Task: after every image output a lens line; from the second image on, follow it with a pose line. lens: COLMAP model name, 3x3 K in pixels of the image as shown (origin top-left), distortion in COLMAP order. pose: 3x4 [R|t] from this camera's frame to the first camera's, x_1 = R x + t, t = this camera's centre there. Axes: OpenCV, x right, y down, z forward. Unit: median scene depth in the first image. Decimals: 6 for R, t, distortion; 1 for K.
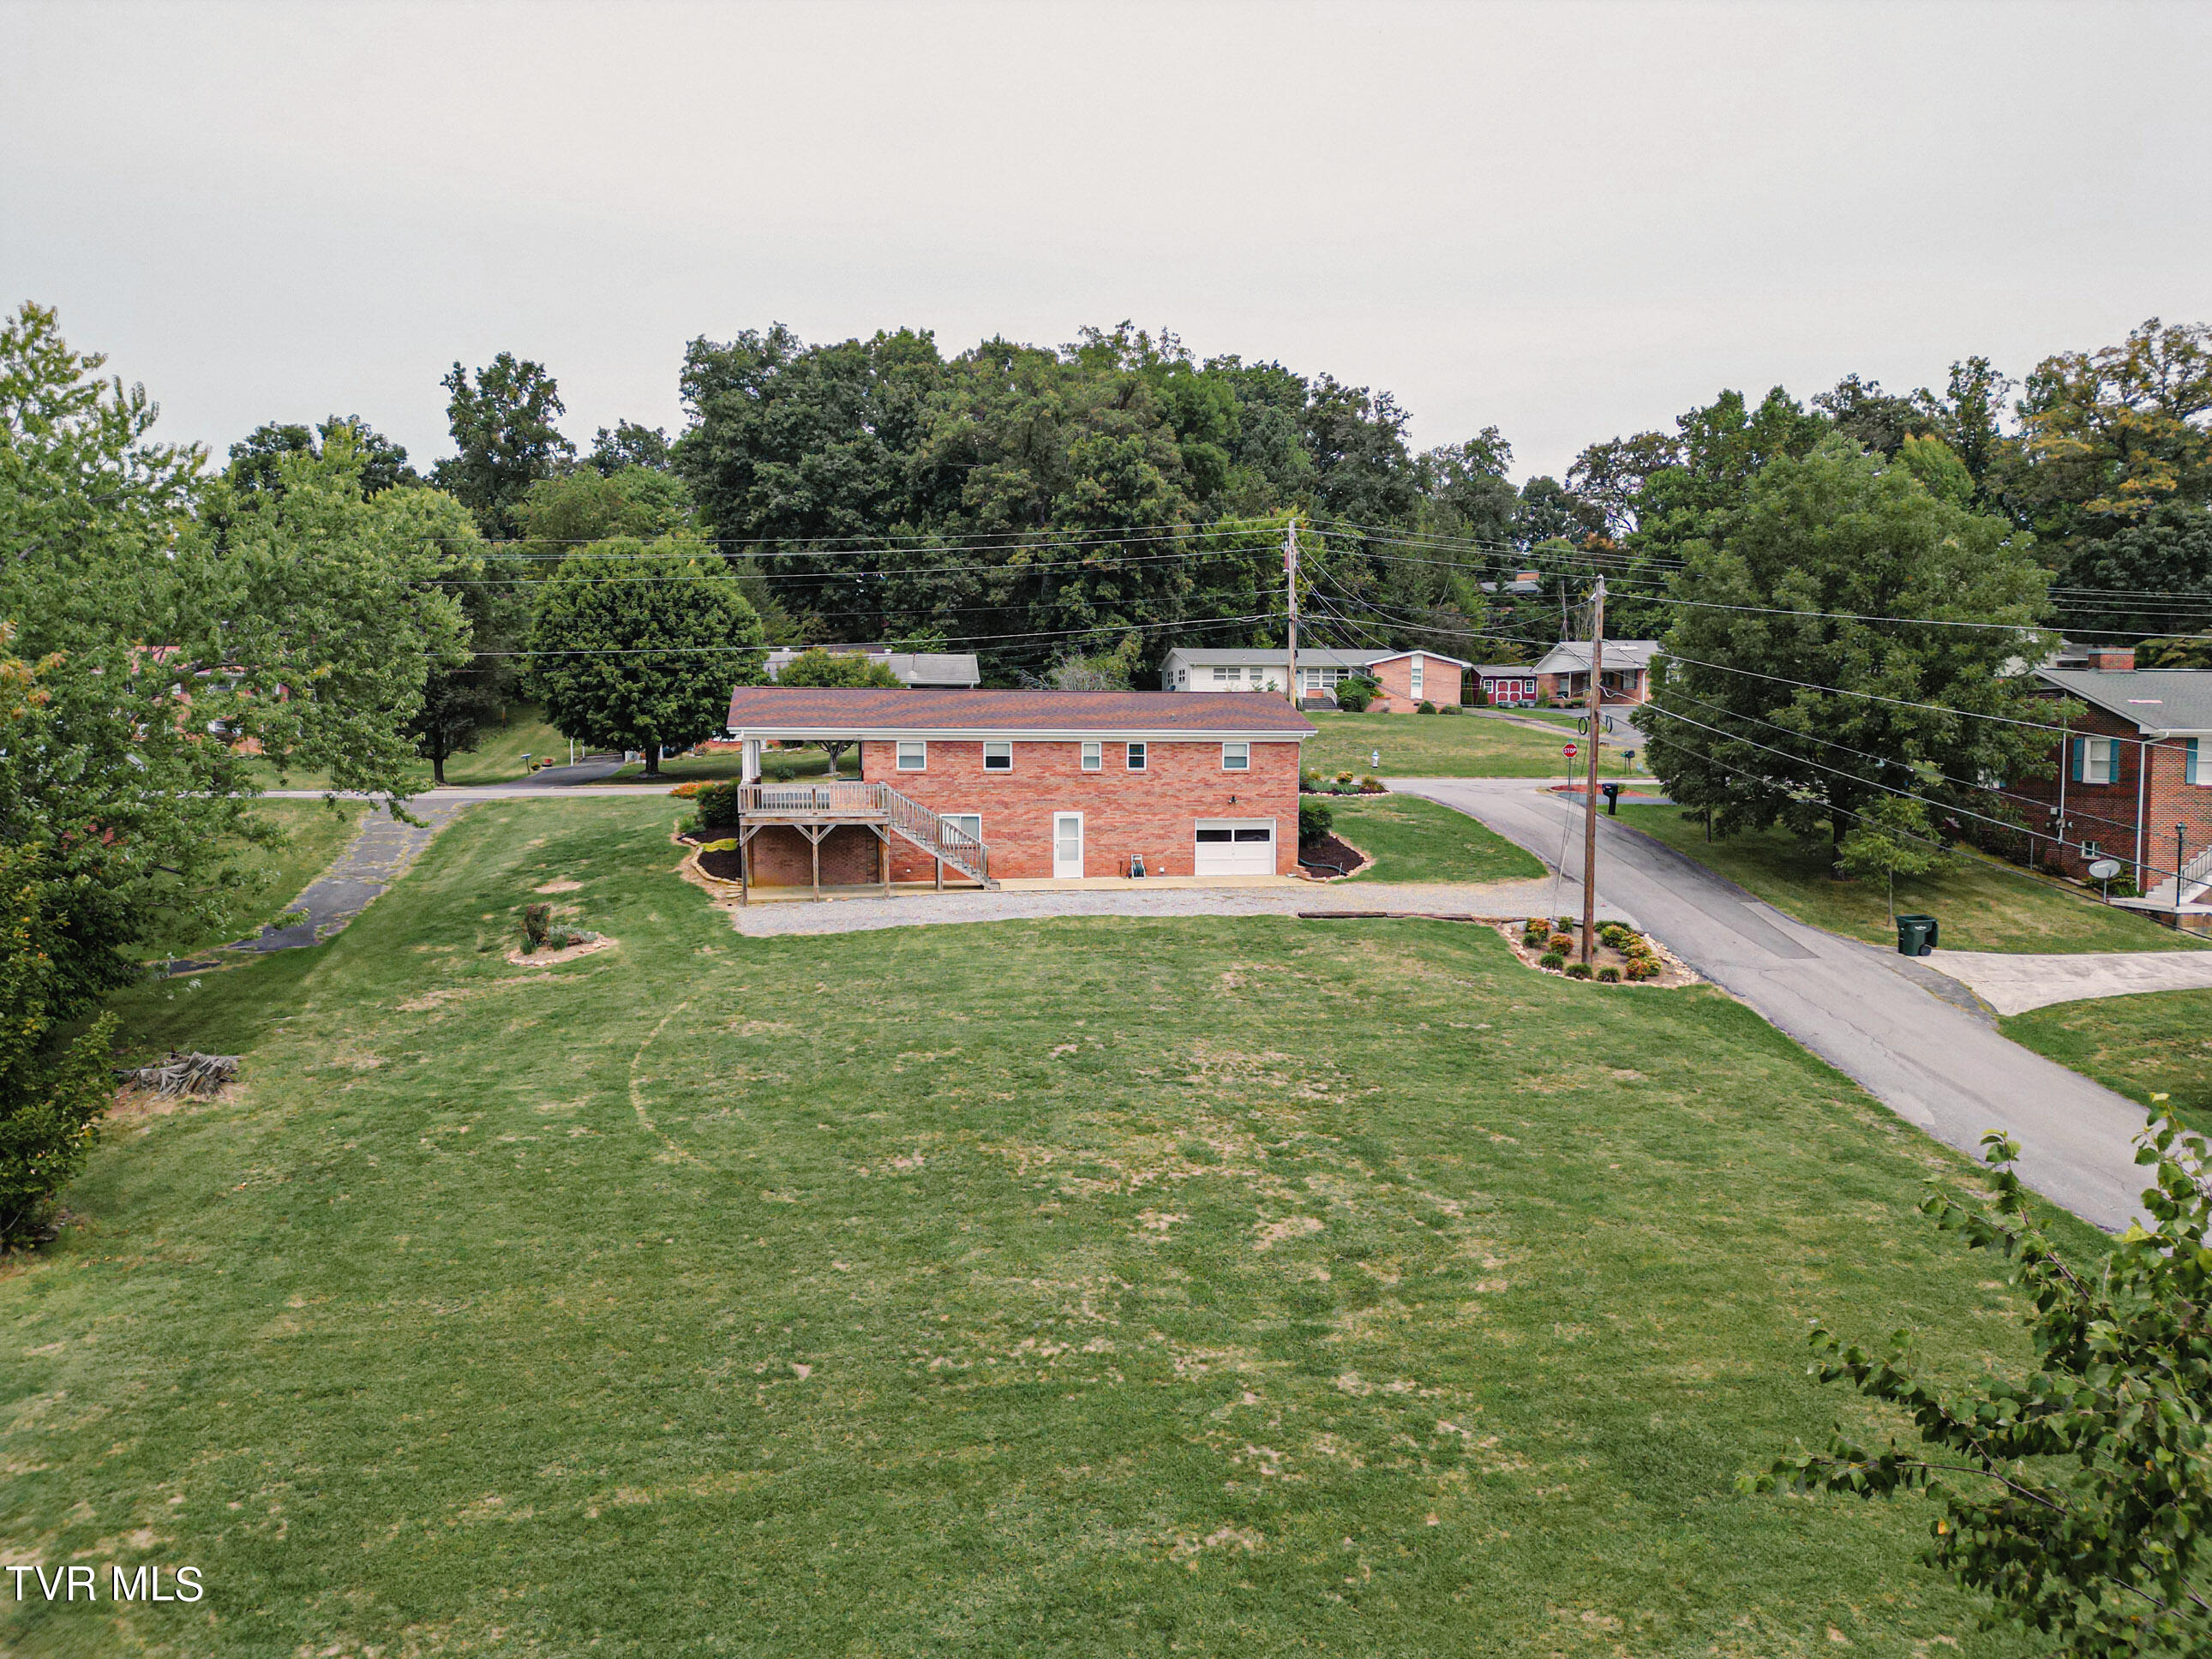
lens RADIAL K [[1547.9, 0, 1119.0], [0, 1547.9, 836.5], [0, 0, 1]] dist [0.076877, -0.076842]
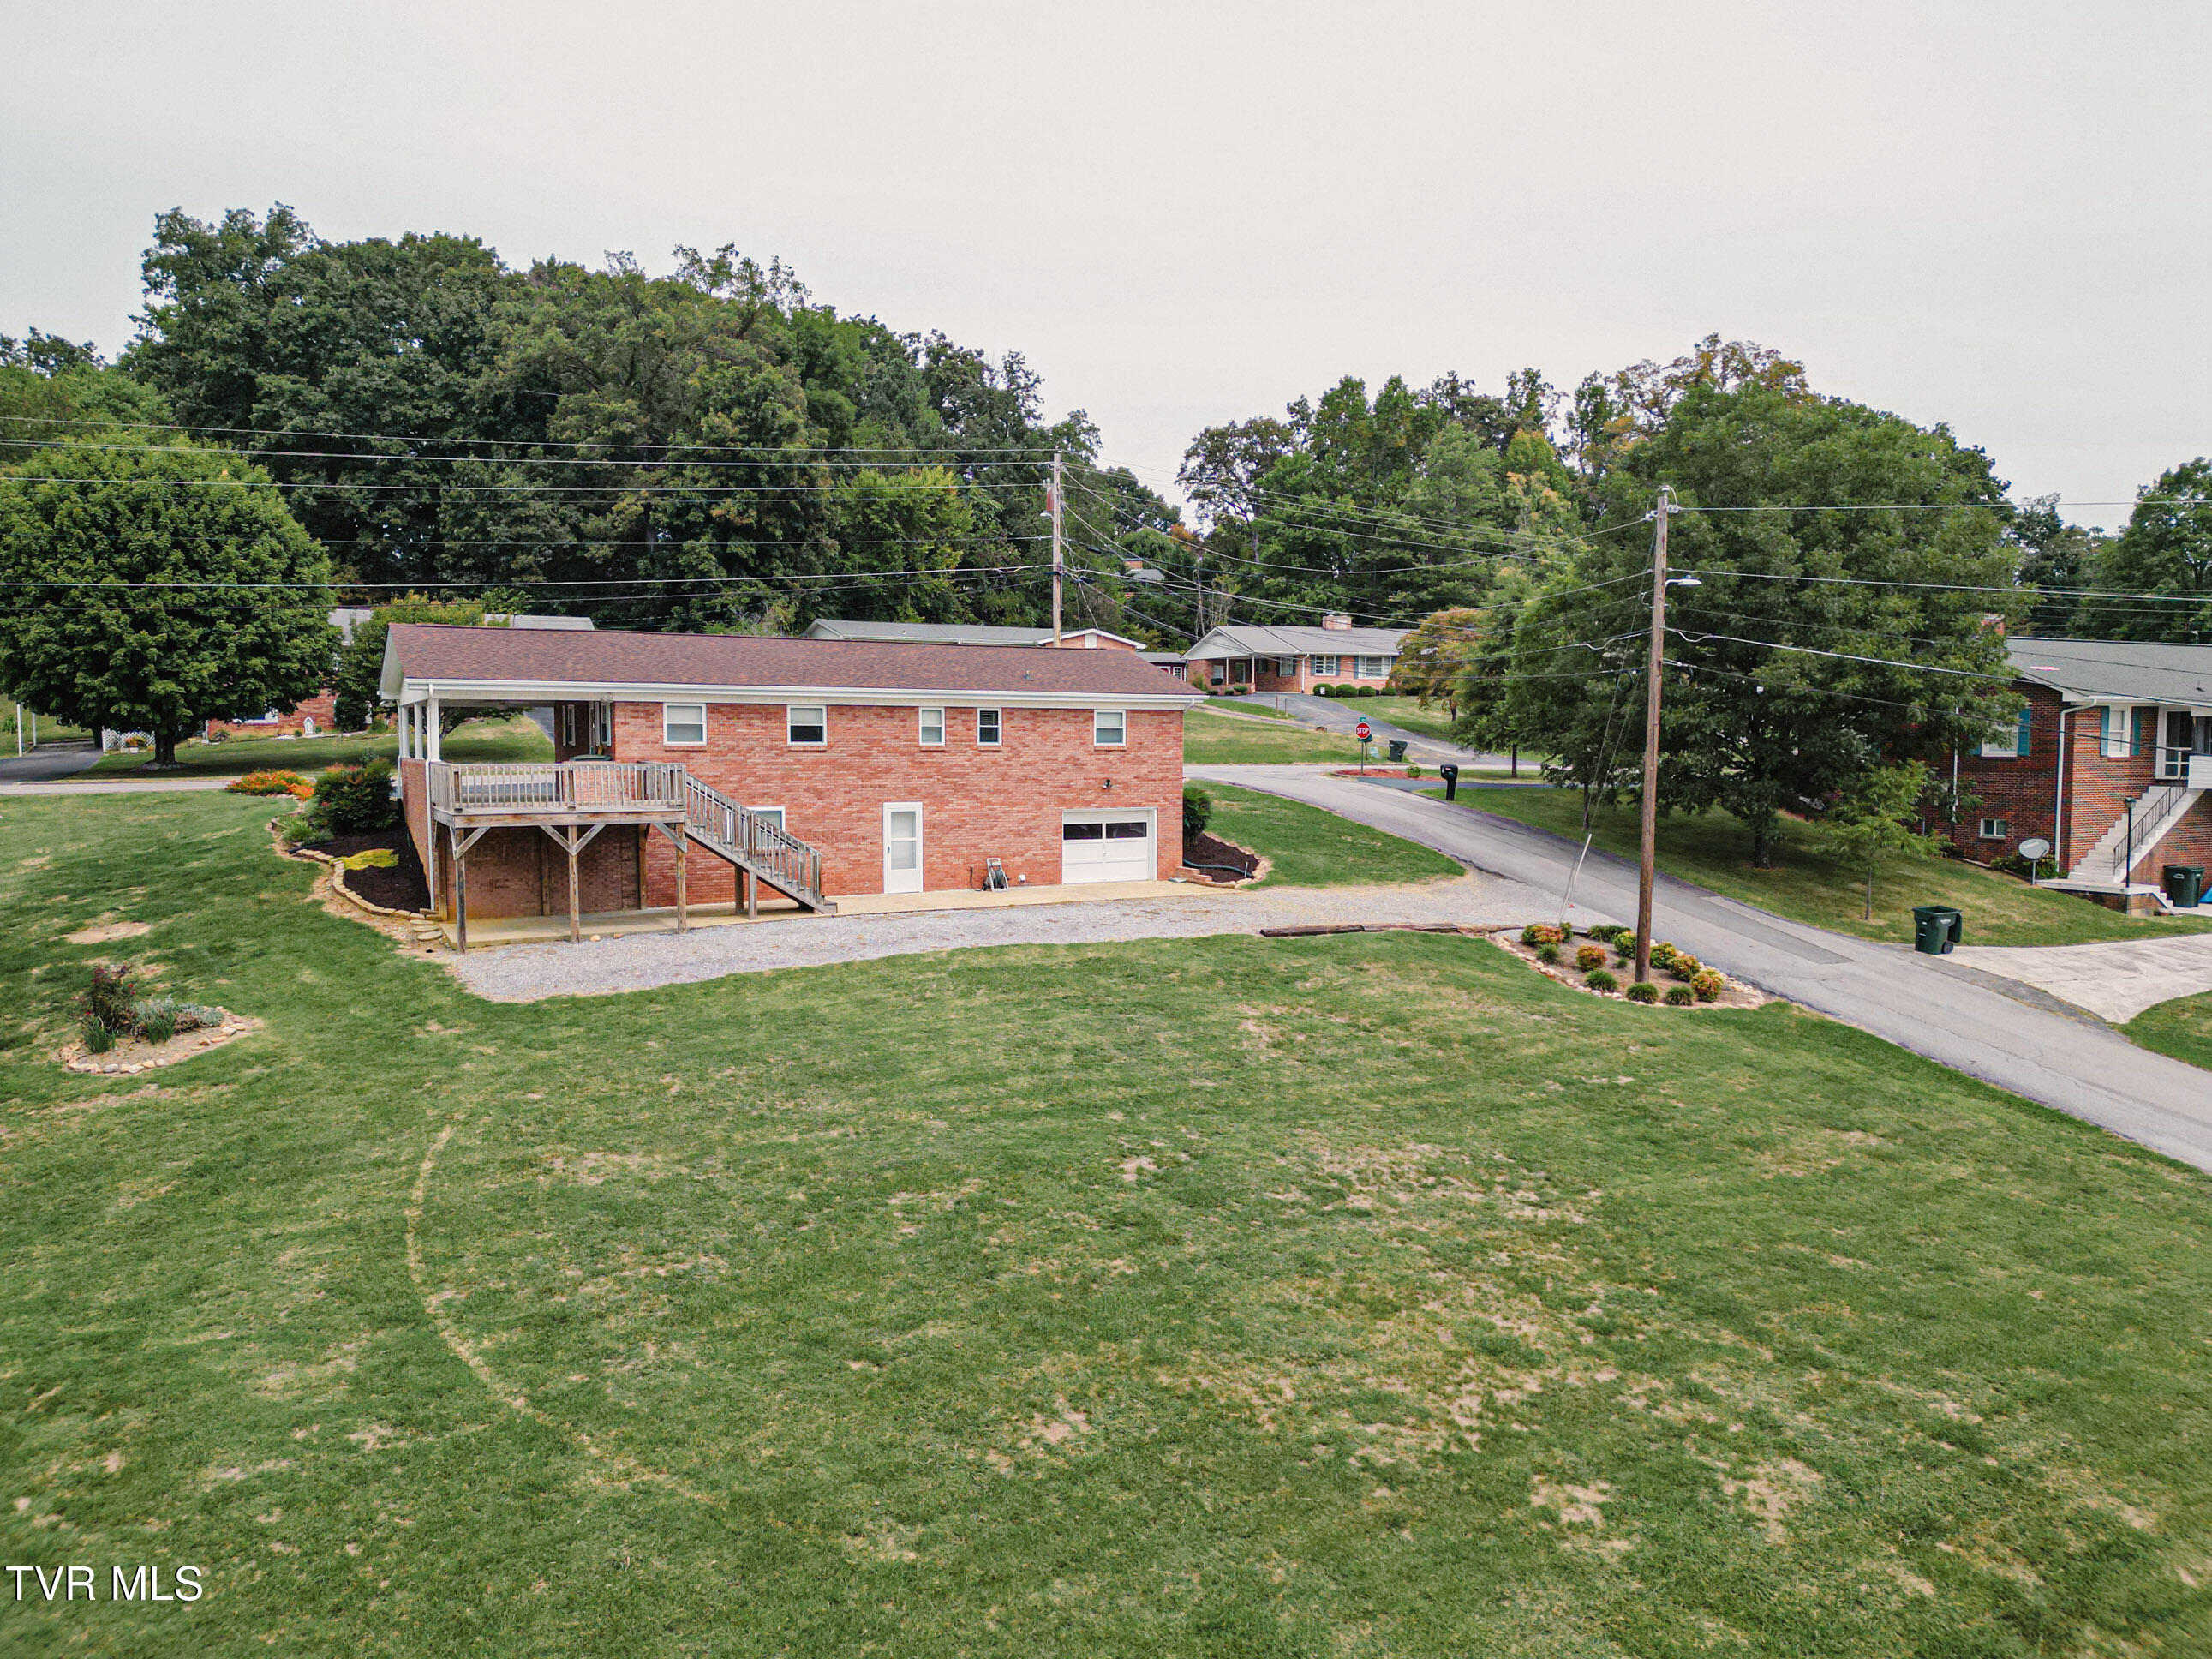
lens RADIAL K [[1548.2, 0, 1100.2], [0, 1548.2, 864.0], [0, 0, 1]] dist [0.076877, -0.076842]
pose [[0.956151, -0.025261, 0.291782, -0.153217], [0.020293, 0.999593, 0.020043, 0.000374], [-0.292169, -0.013243, 0.956275, 0.261139]]
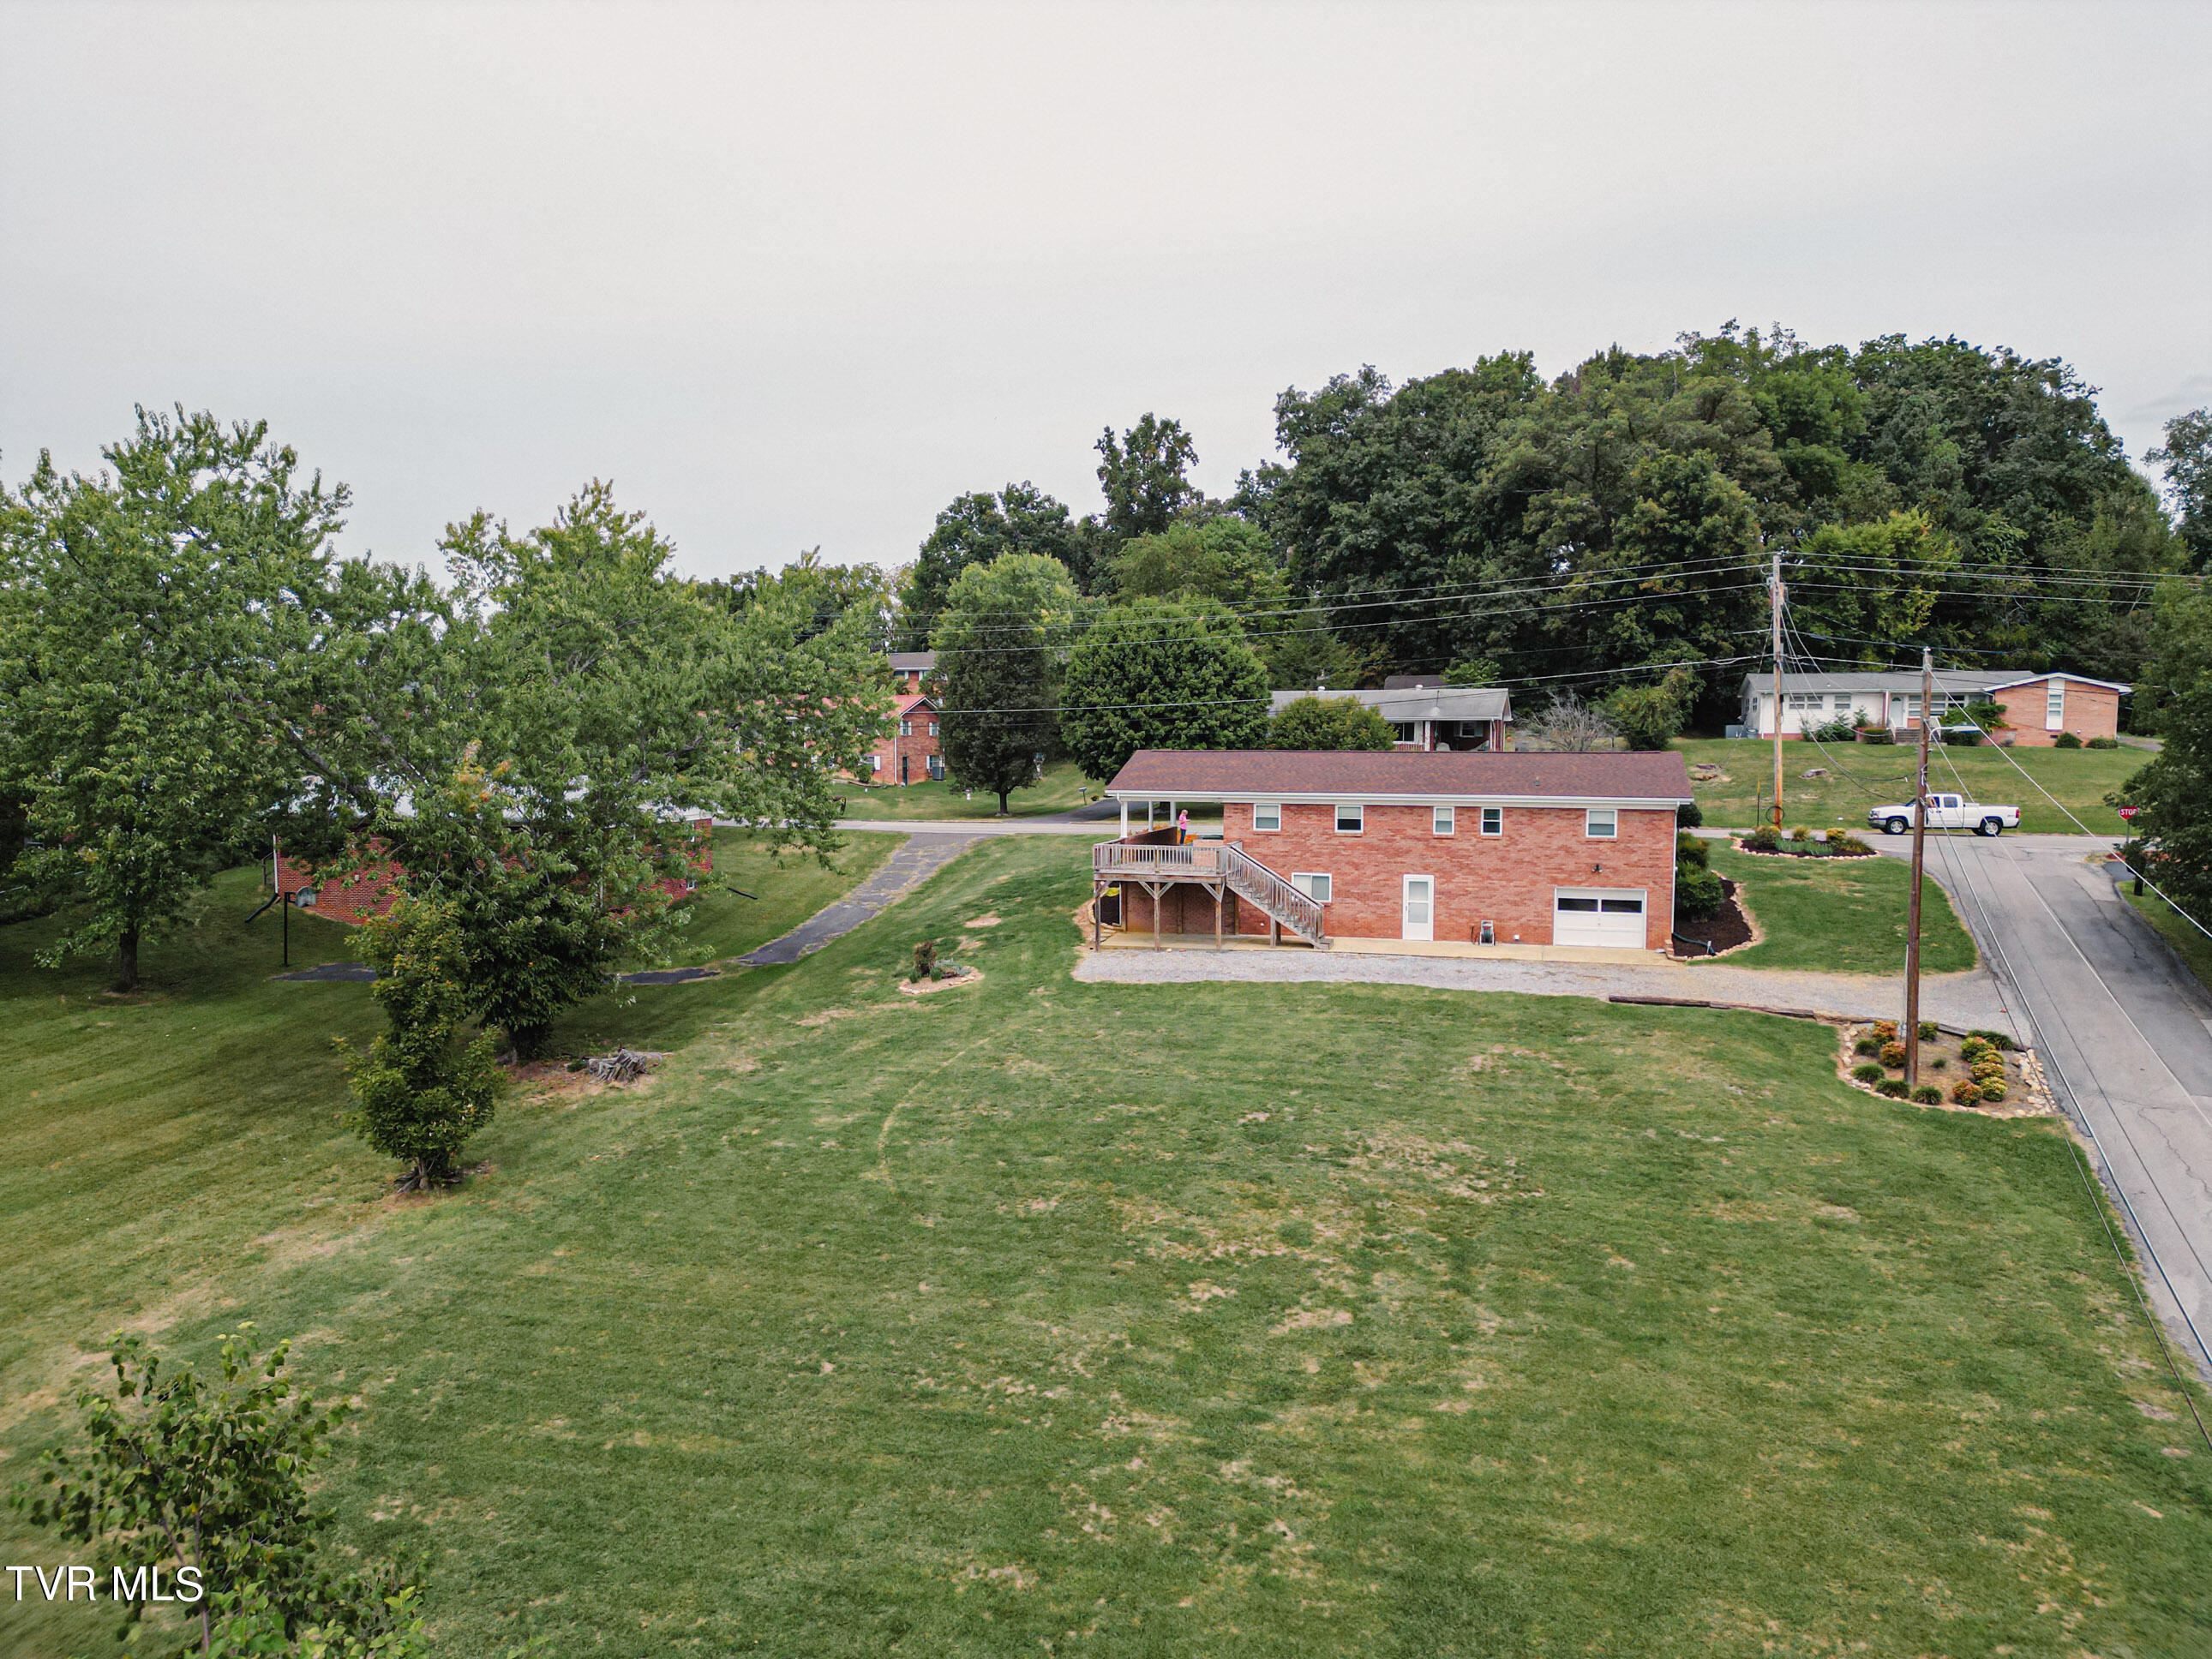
lens RADIAL K [[1547.9, 0, 1114.2], [0, 1547.9, 841.4], [0, 0, 1]] dist [0.076877, -0.076842]
pose [[0.900727, 0.030651, -0.433302, 0.221345], [-0.030435, 0.999509, 0.007437, -0.038317], [0.433317, 0.006489, 0.901218, -0.007651]]
